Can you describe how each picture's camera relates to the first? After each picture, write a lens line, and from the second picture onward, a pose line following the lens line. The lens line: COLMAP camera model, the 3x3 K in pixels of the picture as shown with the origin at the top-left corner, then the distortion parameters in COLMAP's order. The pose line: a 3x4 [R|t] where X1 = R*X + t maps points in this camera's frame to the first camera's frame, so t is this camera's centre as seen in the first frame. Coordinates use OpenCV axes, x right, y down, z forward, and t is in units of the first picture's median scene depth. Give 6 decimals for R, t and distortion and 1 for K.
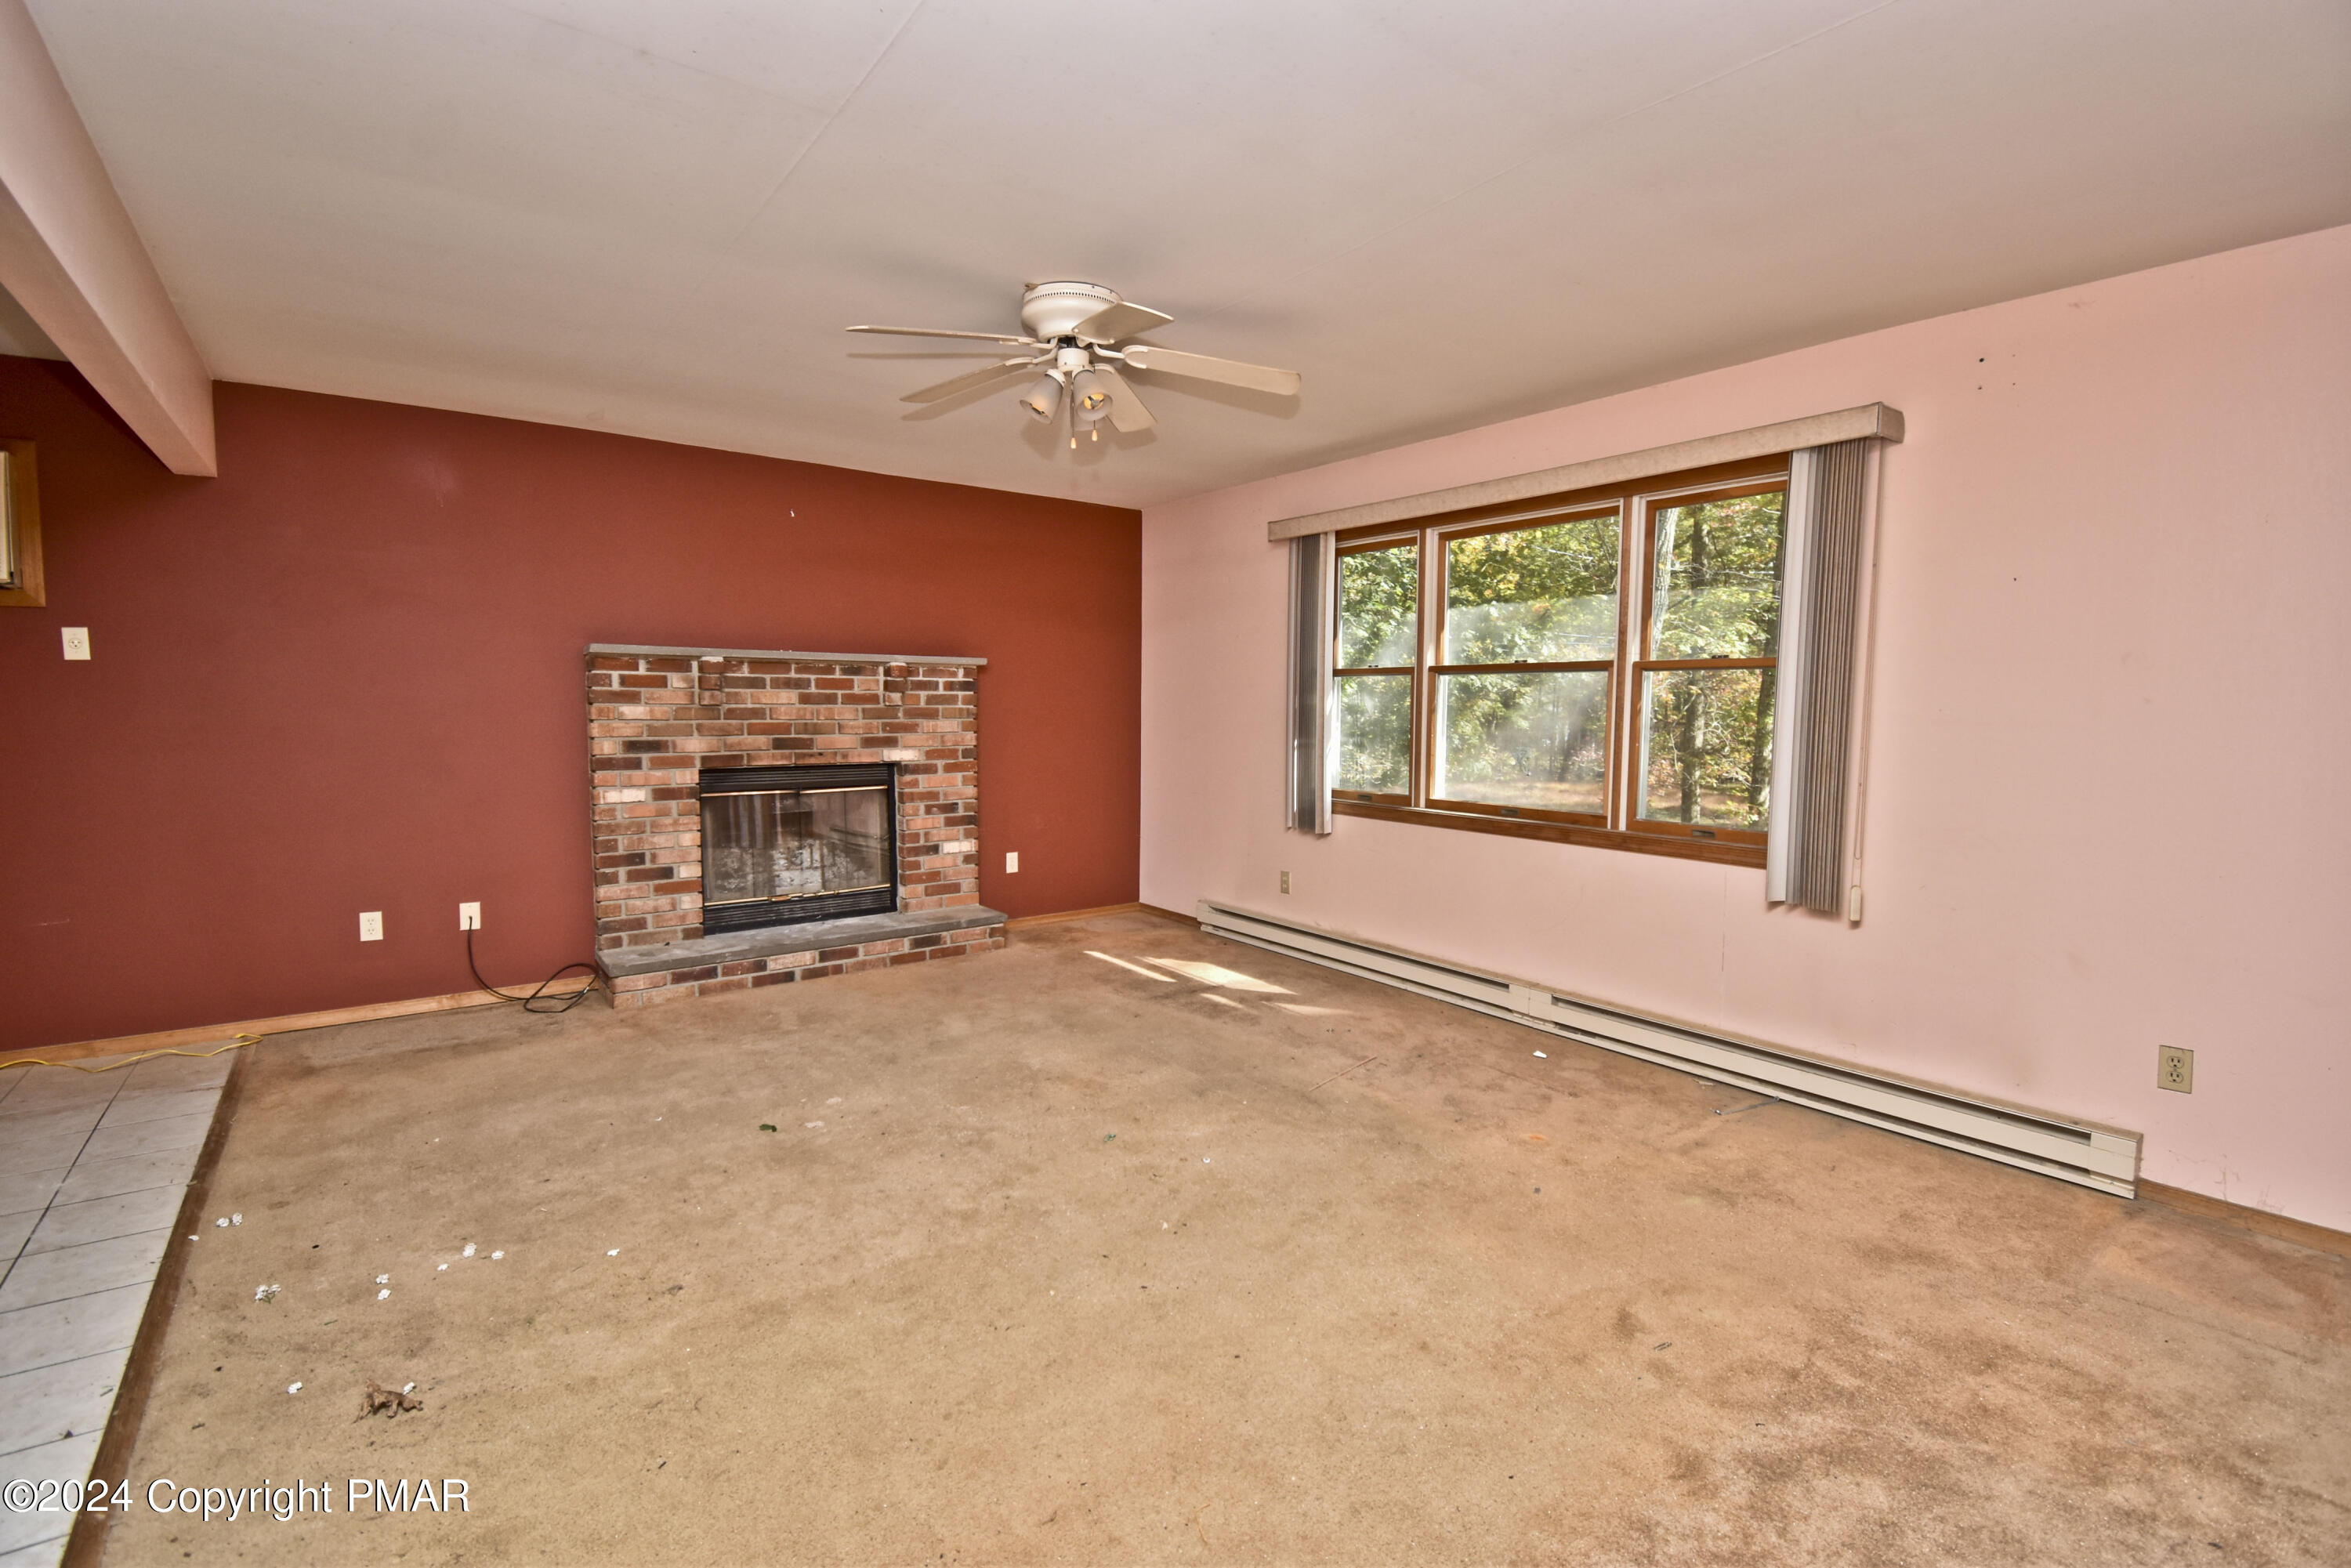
lens RADIAL K [[1043.2, 0, 1175.5], [0, 1043.2, 784.0], [0, 0, 1]] dist [0.026677, -0.028113]
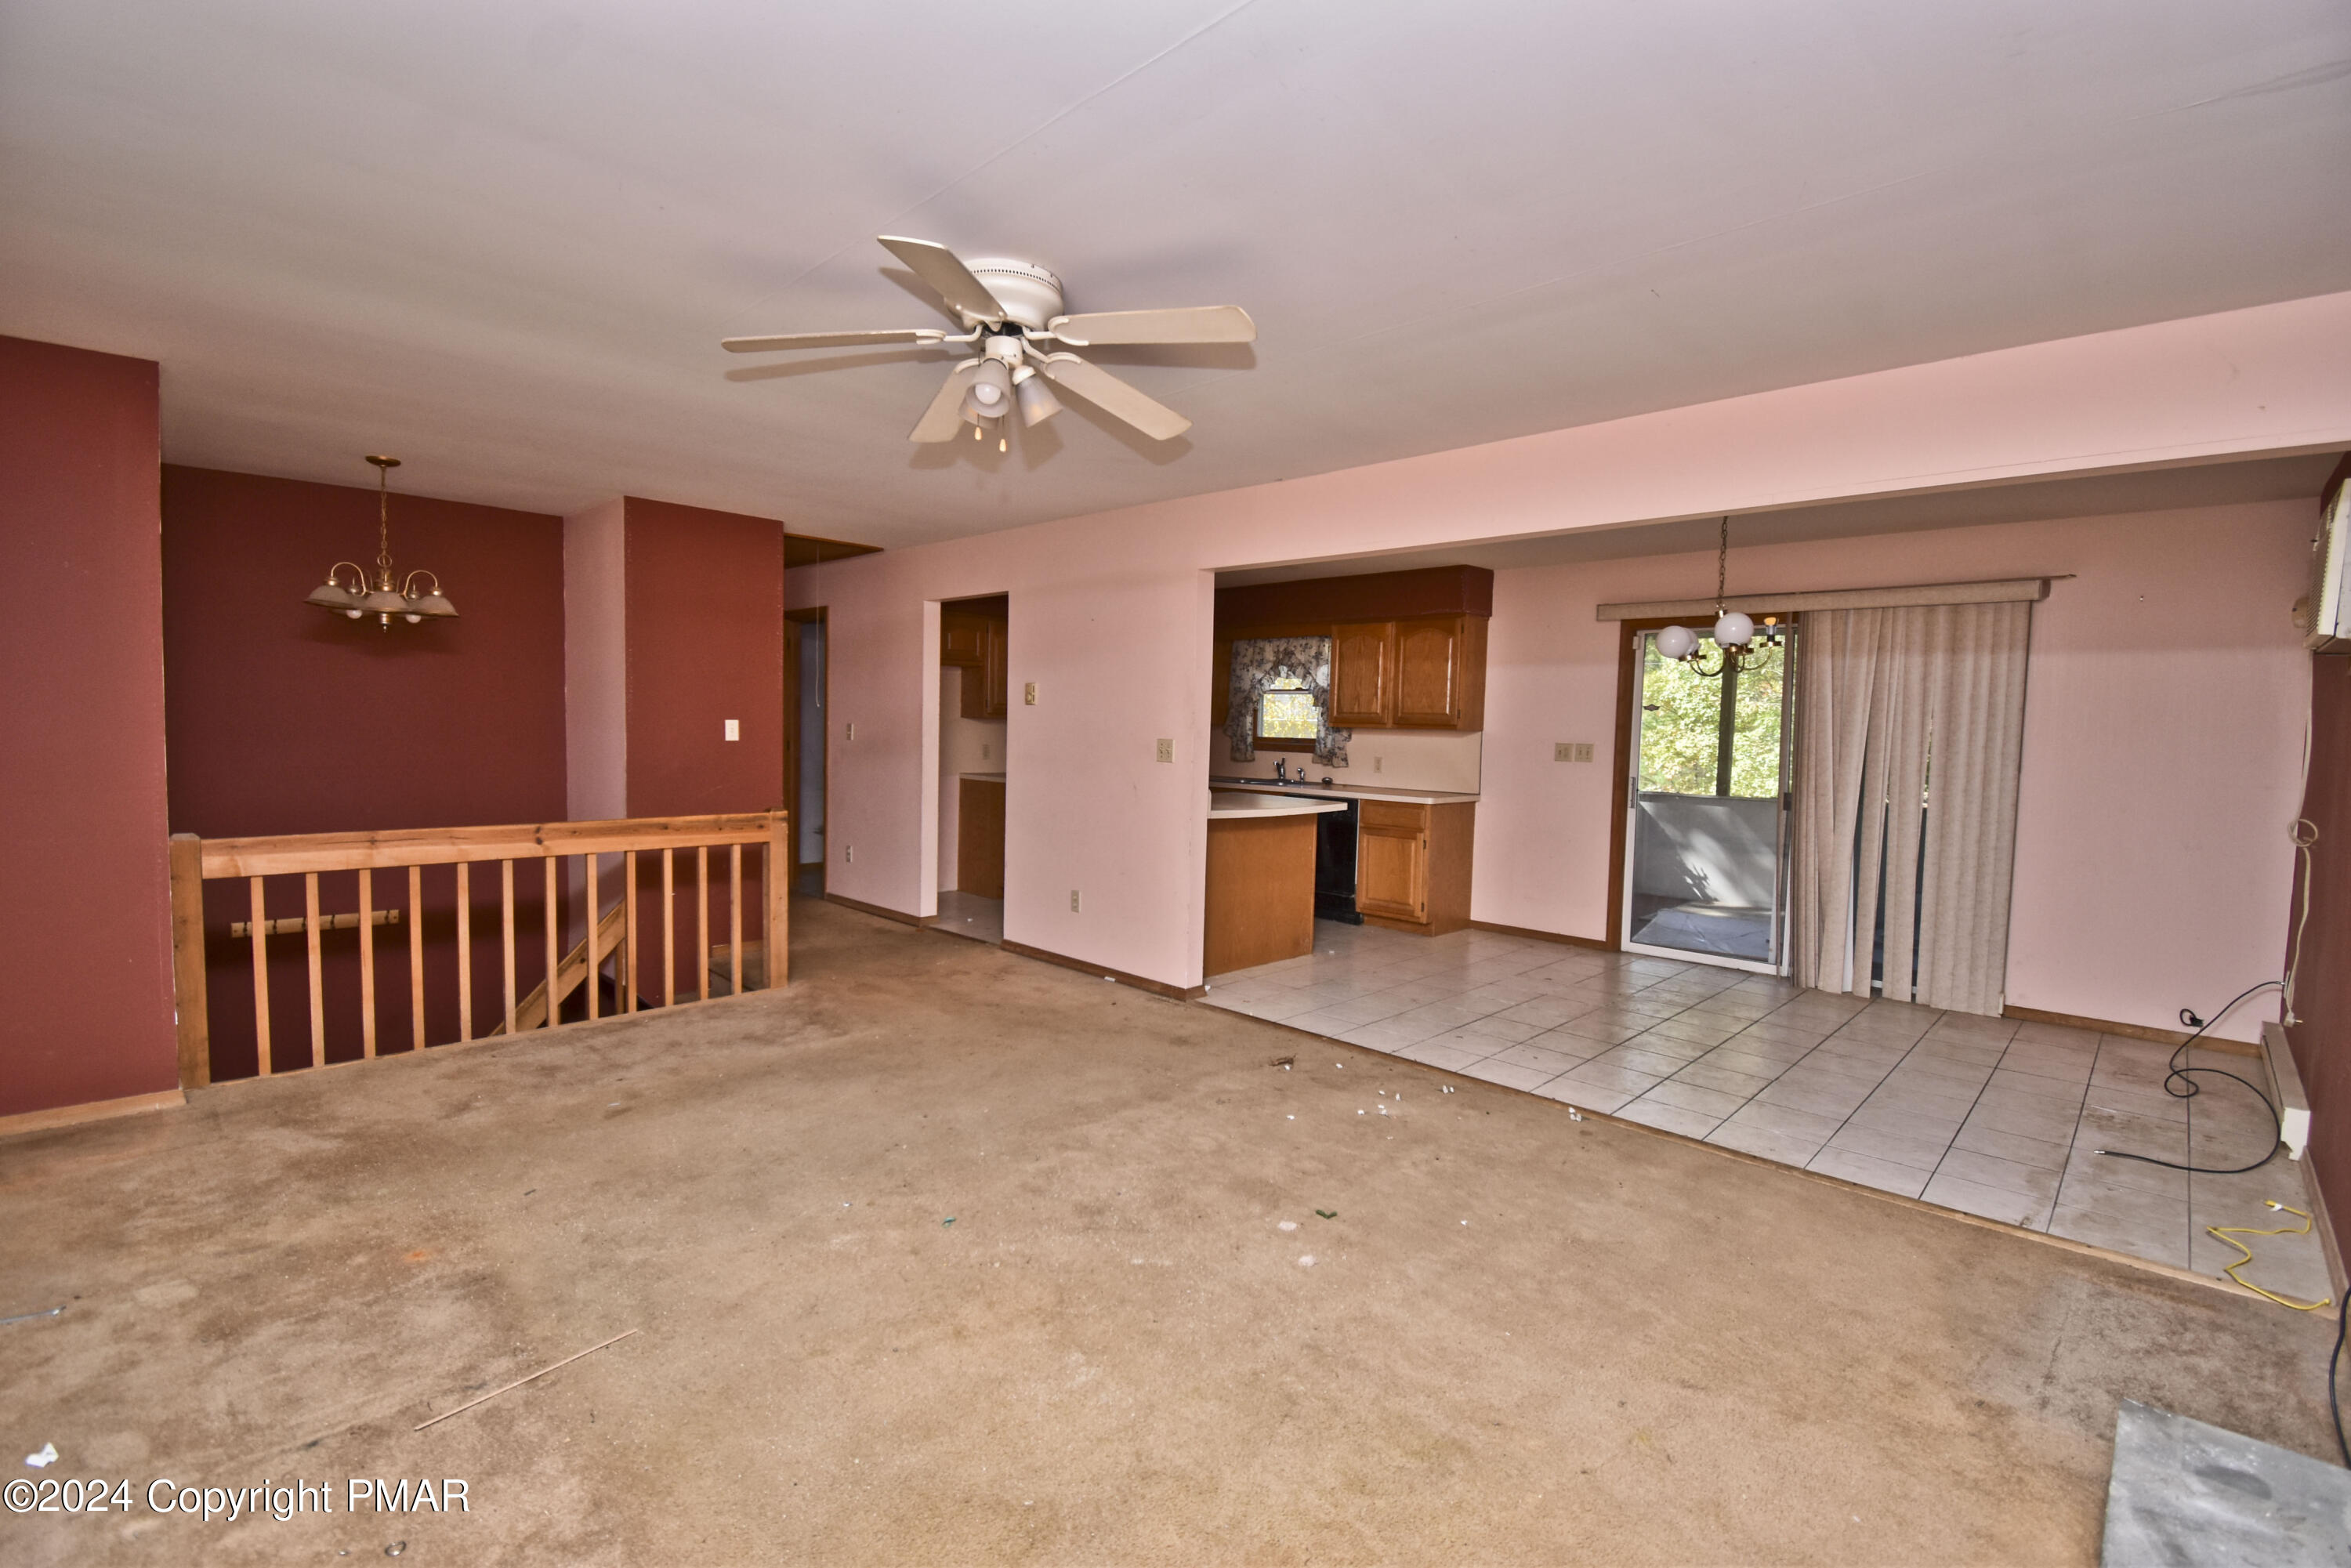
lens RADIAL K [[1043.2, 0, 1175.5], [0, 1043.2, 784.0], [0, 0, 1]] dist [0.026677, -0.028113]
pose [[-0.987642, -0.021354, -0.155265, -0.097526], [-0.042312, 0.990218, 0.132956, -0.150895], [0.150907, 0.137882, -0.978885, 1.698030]]
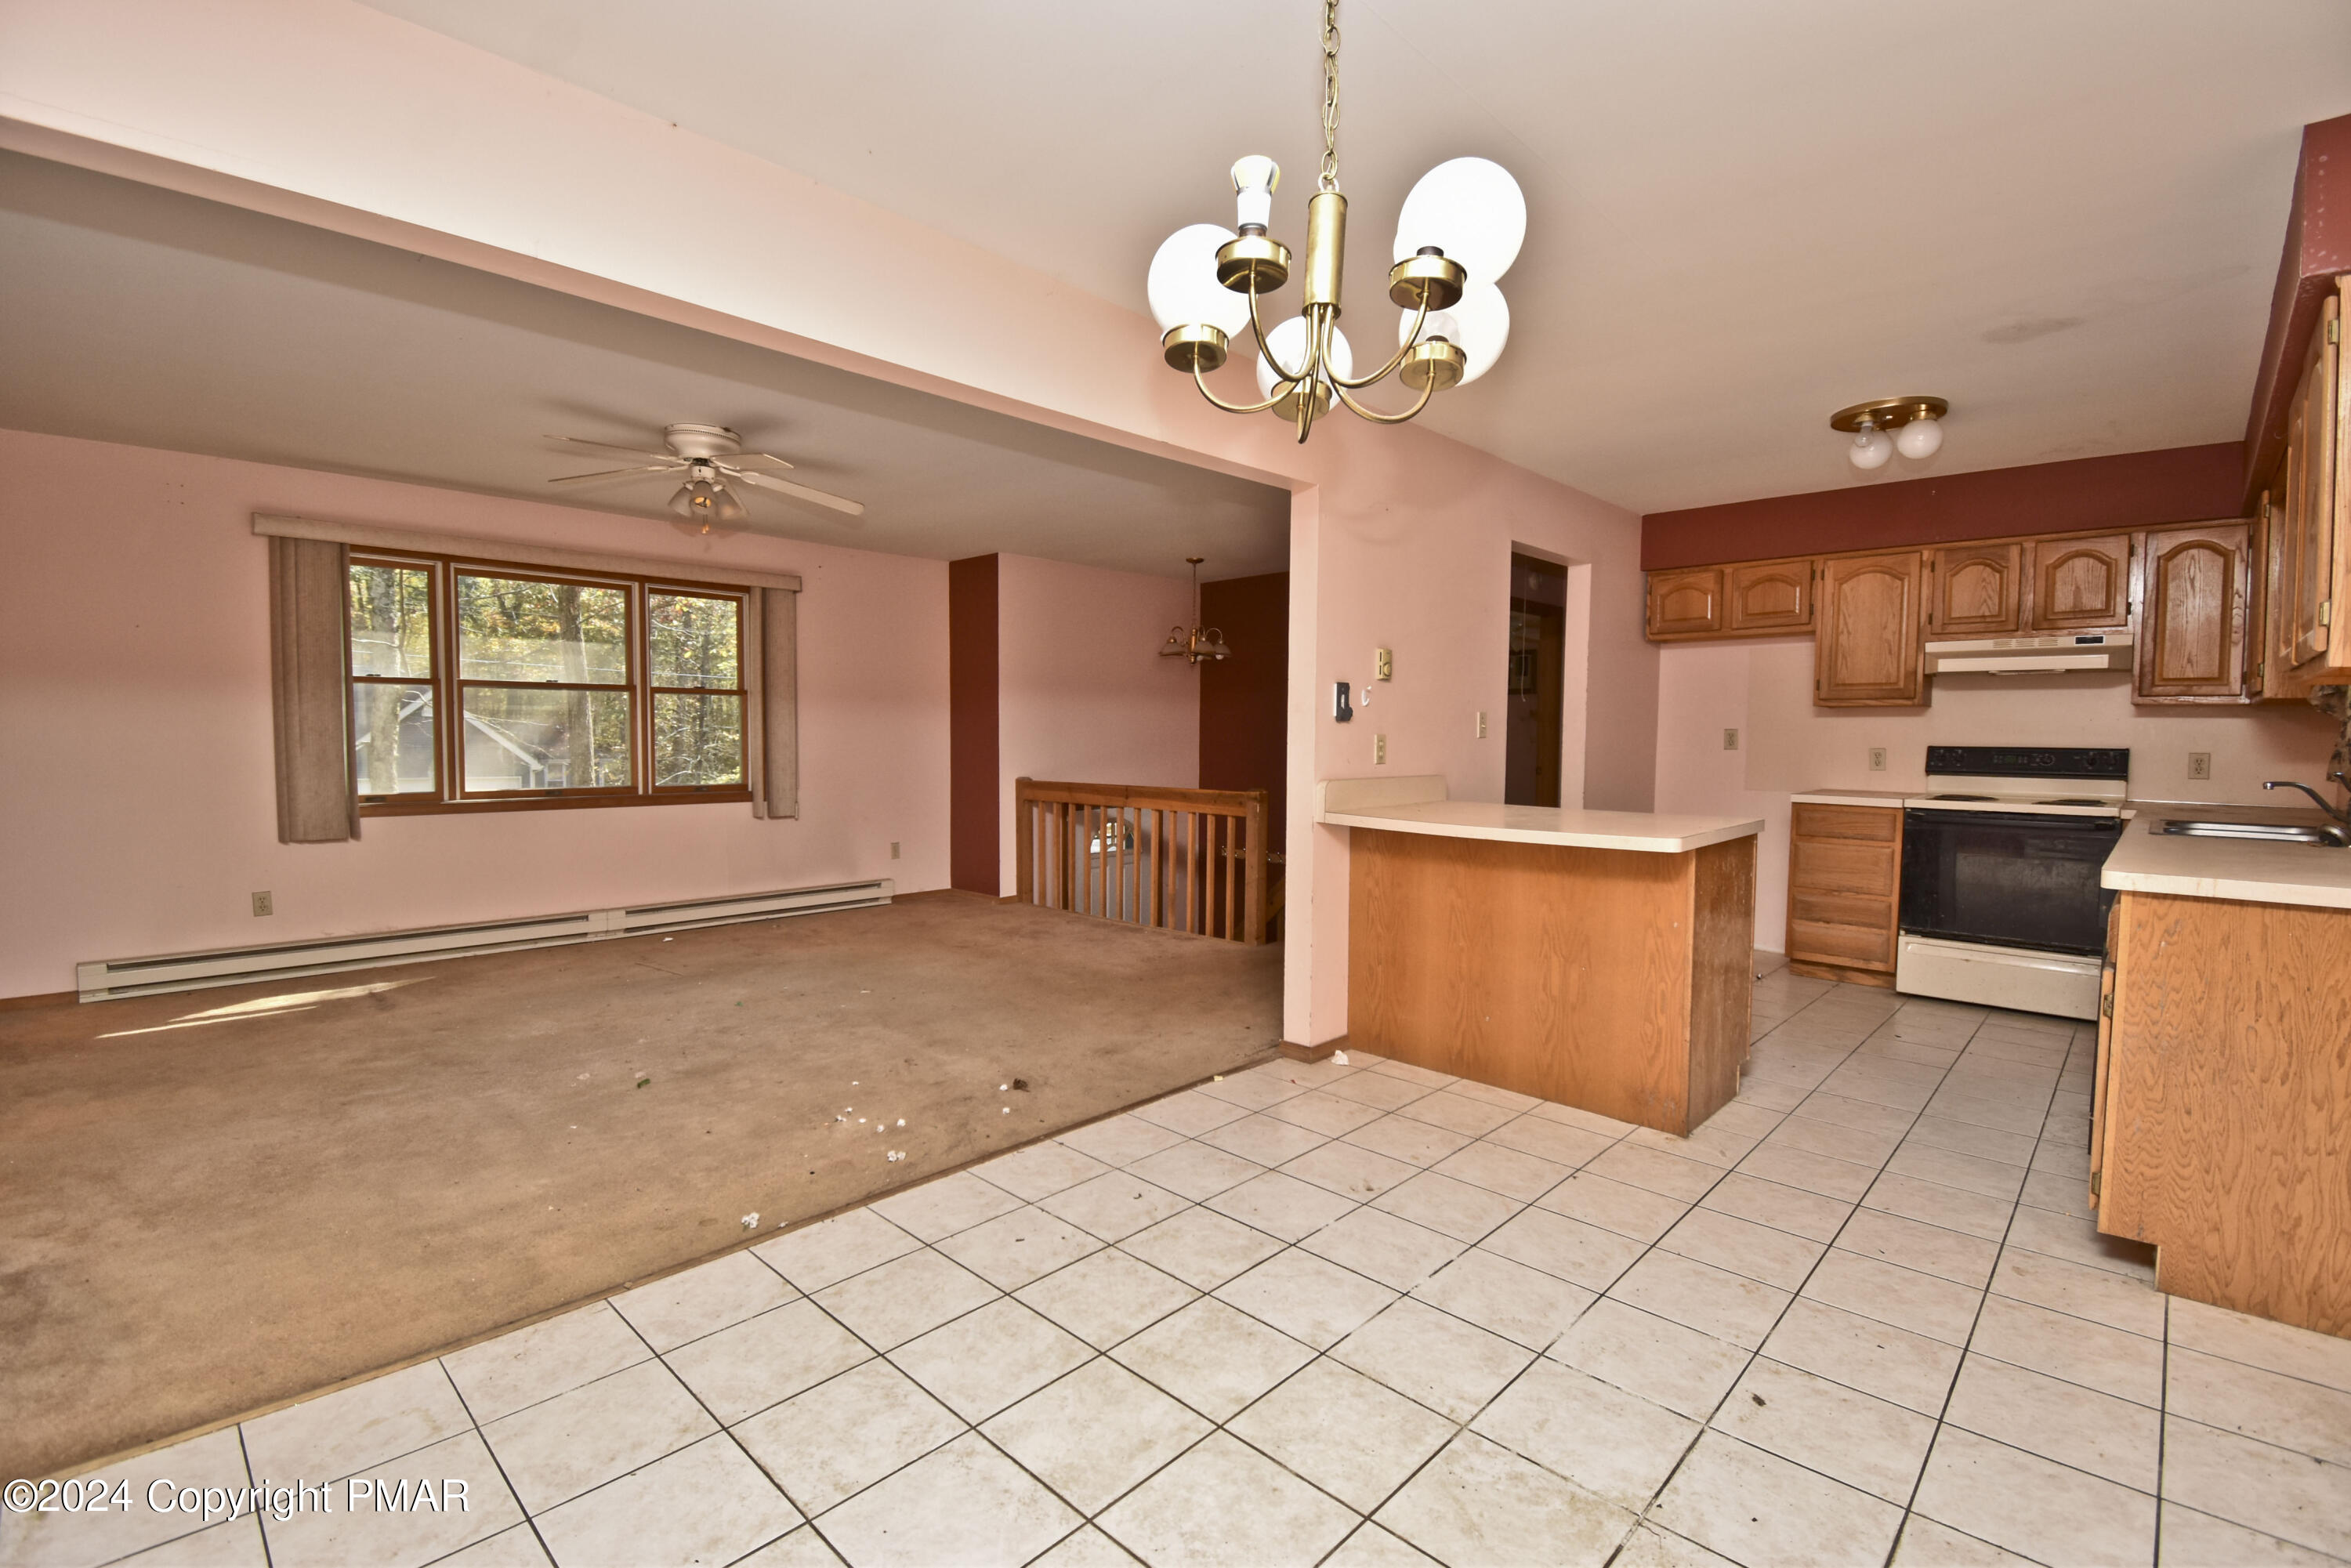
lens RADIAL K [[1043.2, 0, 1175.5], [0, 1043.2, 784.0], [0, 0, 1]] dist [0.026677, -0.028113]
pose [[-0.154963, -0.056573, 0.986299, -1.458084], [0.067788, 0.995397, 0.067746, -0.028130], [-0.985592, 0.077358, -0.150415, 0.537714]]
